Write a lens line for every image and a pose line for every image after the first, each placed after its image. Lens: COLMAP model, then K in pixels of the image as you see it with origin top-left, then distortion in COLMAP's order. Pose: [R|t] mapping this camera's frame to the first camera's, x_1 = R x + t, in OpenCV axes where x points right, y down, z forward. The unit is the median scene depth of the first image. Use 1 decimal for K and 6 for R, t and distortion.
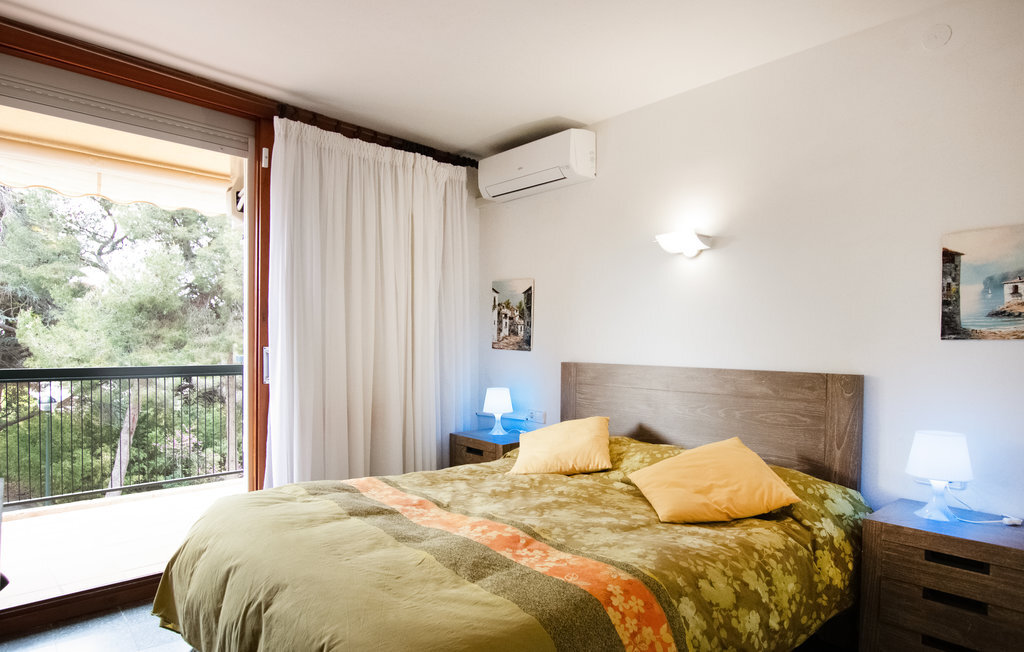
lens RADIAL K [[597.3, 0, 494.9], [0, 597.3, 343.0], [0, 0, 1]] dist [-0.001453, 0.000203]
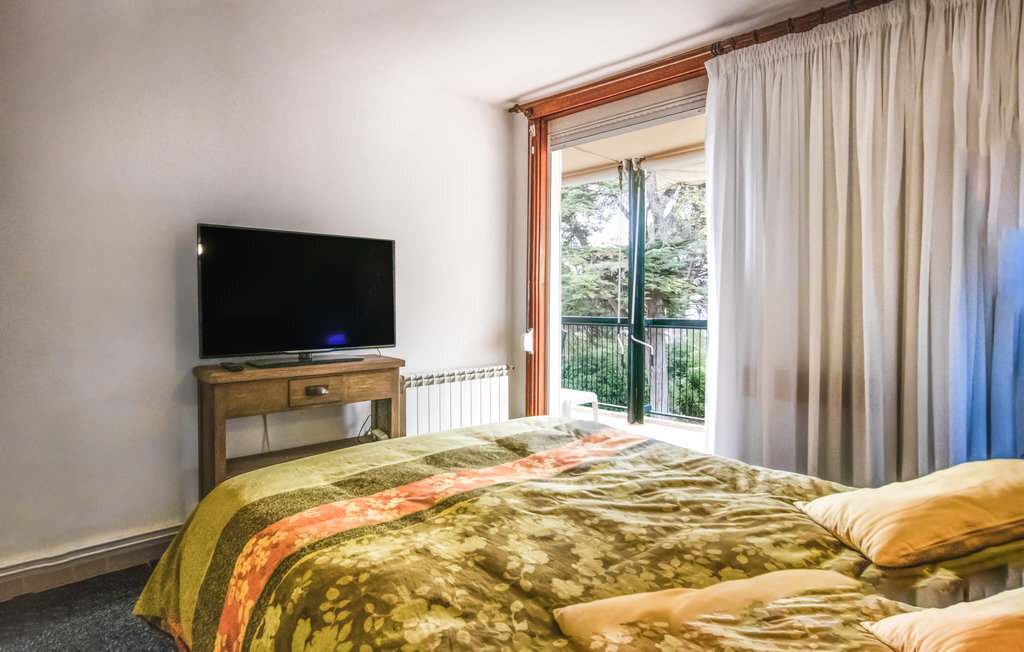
lens RADIAL K [[548.5, 0, 495.7], [0, 548.5, 298.4], [0, 0, 1]] dist [-0.027917, -0.000226]
pose [[0.003976, -0.017959, -0.999831, 0.108811], [-0.006150, 0.999819, -0.017984, 0.005959], [0.999973, 0.006221, 0.003864, 0.138097]]
